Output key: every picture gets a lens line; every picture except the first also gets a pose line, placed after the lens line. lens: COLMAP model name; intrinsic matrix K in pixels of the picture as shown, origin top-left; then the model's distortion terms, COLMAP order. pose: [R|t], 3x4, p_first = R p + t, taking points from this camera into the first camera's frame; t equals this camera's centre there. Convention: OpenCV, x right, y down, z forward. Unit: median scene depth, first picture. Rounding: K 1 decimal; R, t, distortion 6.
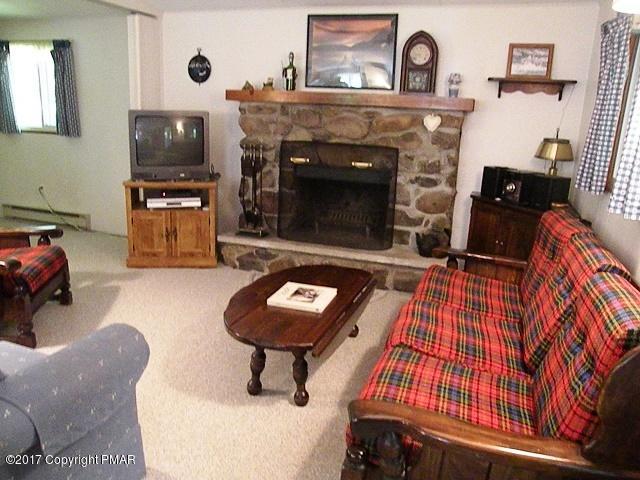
lens RADIAL K [[515.1, 0, 322.5], [0, 515.1, 254.6], [0, 0, 1]] dist [-0.133616, 0.089576]
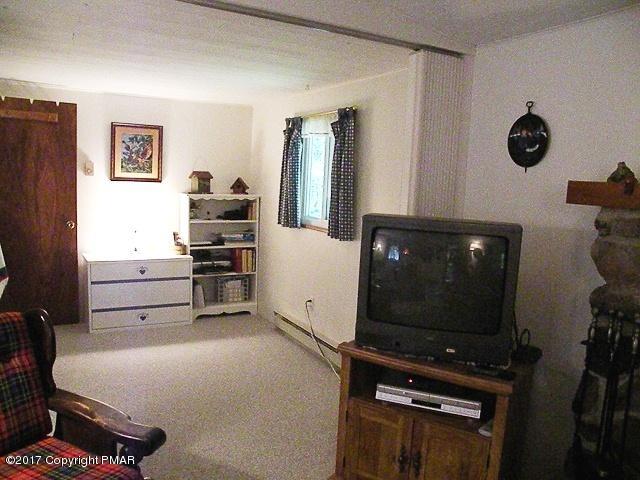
lens RADIAL K [[515.1, 0, 322.5], [0, 515.1, 254.6], [0, 0, 1]] dist [-0.133616, 0.089576]
pose [[0.751493, 0.090443, -0.653513, -0.055719], [-0.193257, 0.977285, -0.086979, -0.176240], [0.630802, 0.191660, 0.751901, 0.526139]]
